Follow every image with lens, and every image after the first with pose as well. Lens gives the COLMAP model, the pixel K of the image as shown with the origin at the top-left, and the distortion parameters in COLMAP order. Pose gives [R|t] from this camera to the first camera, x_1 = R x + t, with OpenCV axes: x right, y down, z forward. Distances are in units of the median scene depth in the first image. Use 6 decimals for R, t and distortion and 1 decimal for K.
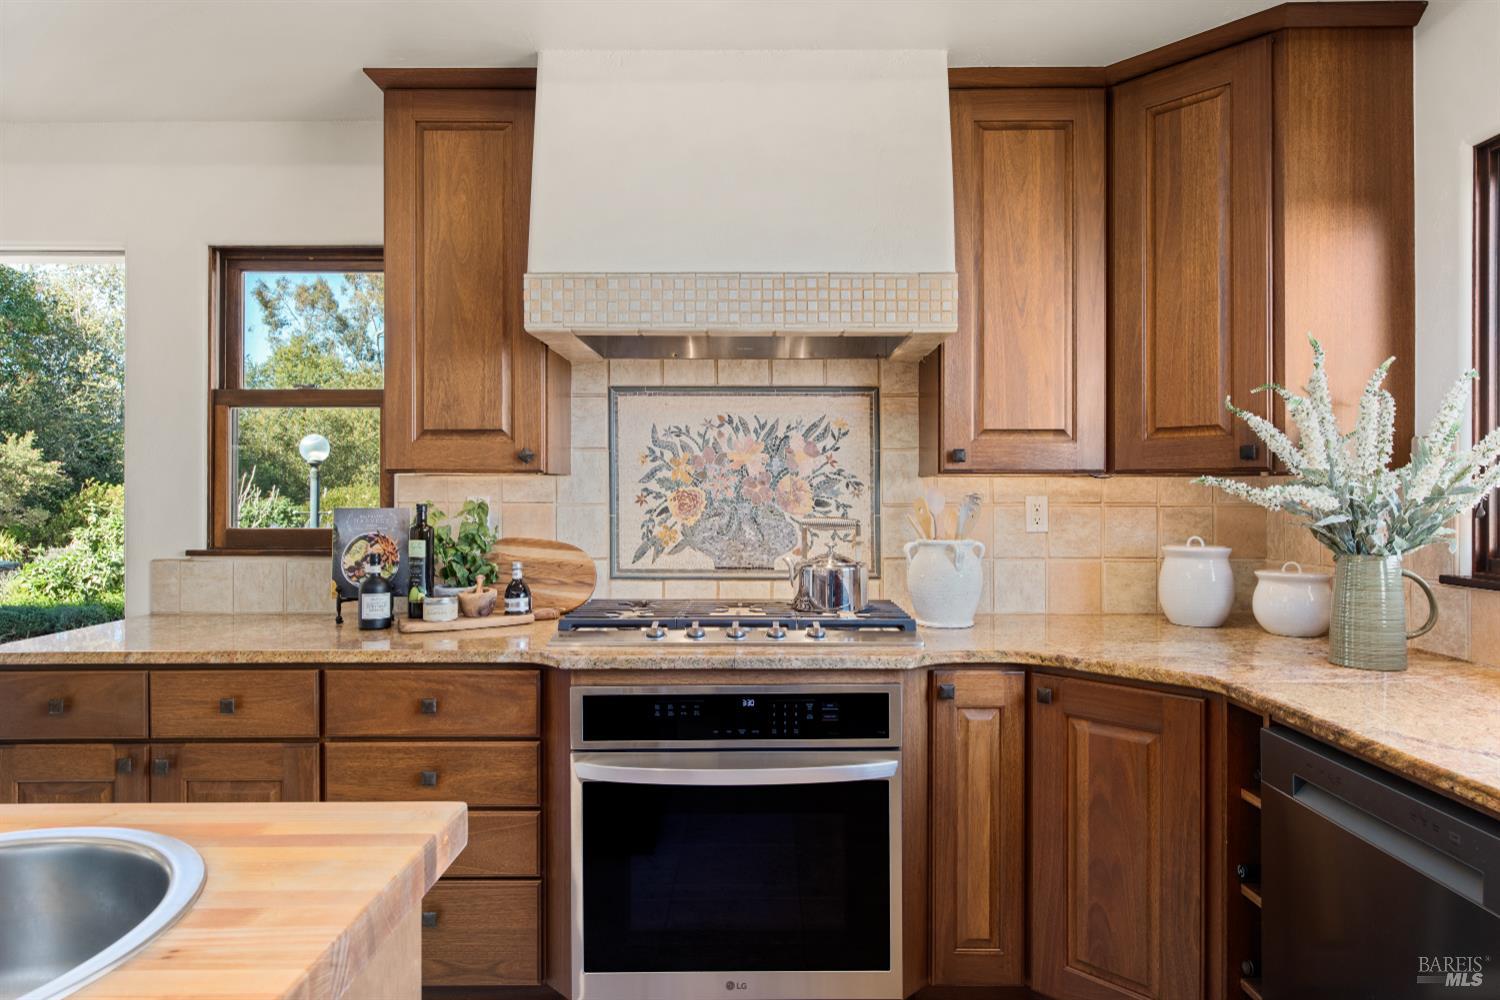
lens RADIAL K [[906.4, 0, 749.4], [0, 906.4, 479.5], [0, 0, 1]] dist [0.007331, 0.001294]
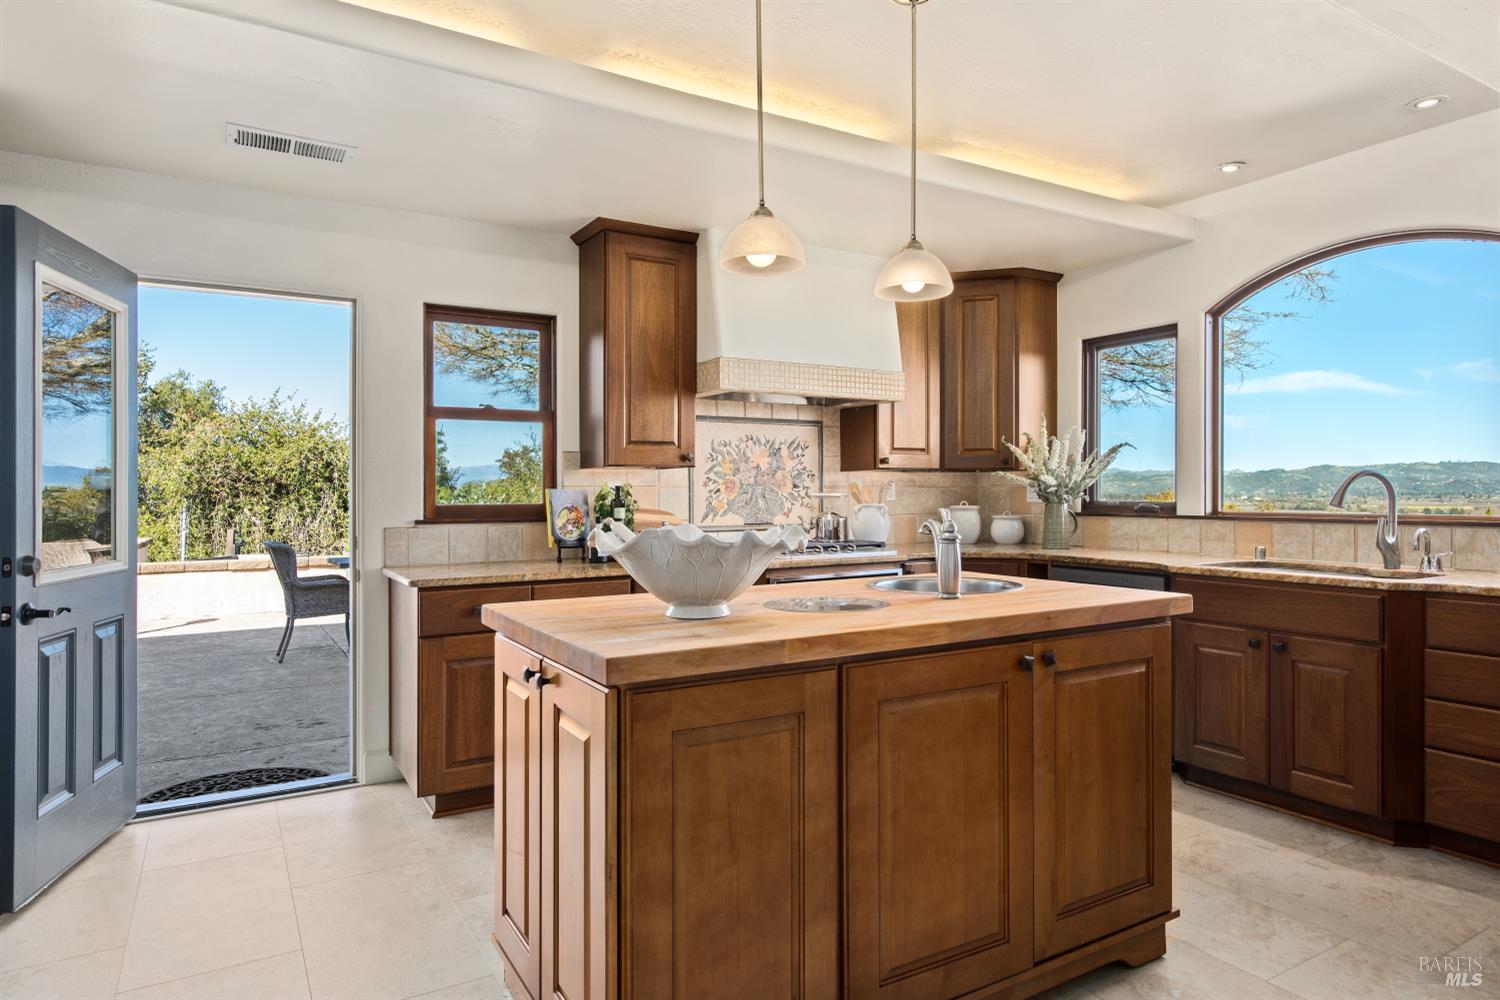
lens RADIAL K [[906.4, 0, 749.4], [0, 906.4, 479.5], [0, 0, 1]] dist [0.007331, 0.001294]
pose [[0.854802, 0.002427, 0.518948, -0.918995], [-0.001931, 0.999997, -0.001497, 0.016122], [-0.518950, 0.000278, 0.854805, -0.468913]]
